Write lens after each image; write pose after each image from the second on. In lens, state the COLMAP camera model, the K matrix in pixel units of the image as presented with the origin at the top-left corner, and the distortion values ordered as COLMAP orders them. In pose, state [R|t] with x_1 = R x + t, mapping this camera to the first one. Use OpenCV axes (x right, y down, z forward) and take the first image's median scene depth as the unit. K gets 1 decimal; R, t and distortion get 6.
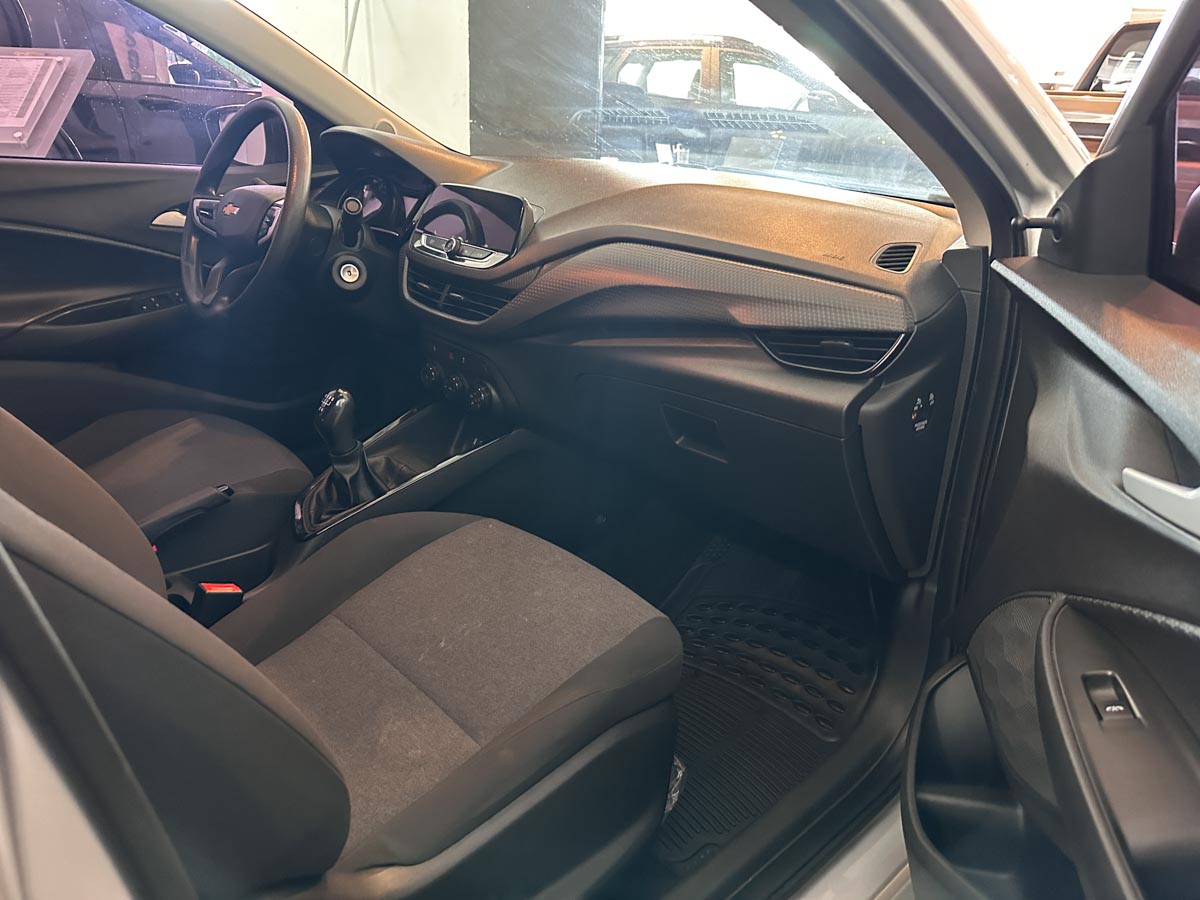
lens RADIAL K [[826.7, 0, 600.1], [0, 826.7, 467.9], [0, 0, 1]] dist [0.098820, -0.111265]
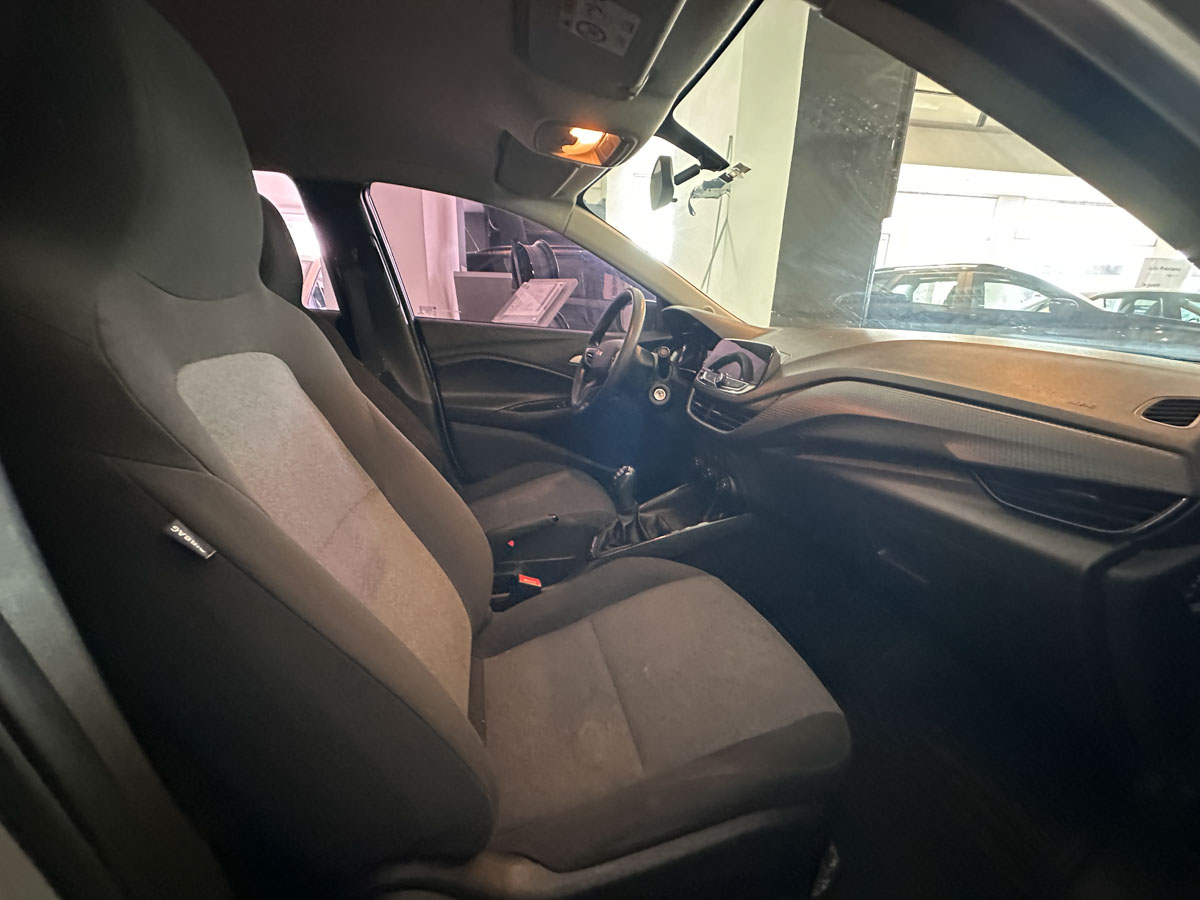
lens RADIAL K [[482.7, 0, 600.2], [0, 482.7, 454.7], [0, 0, 1]] dist [0.001771, -0.000272]
pose [[0.875423, 0.130973, -0.465276, 0.043679], [-0.188079, 0.979029, -0.078281, -0.034704], [0.445266, 0.156037, 0.881698, 0.195968]]
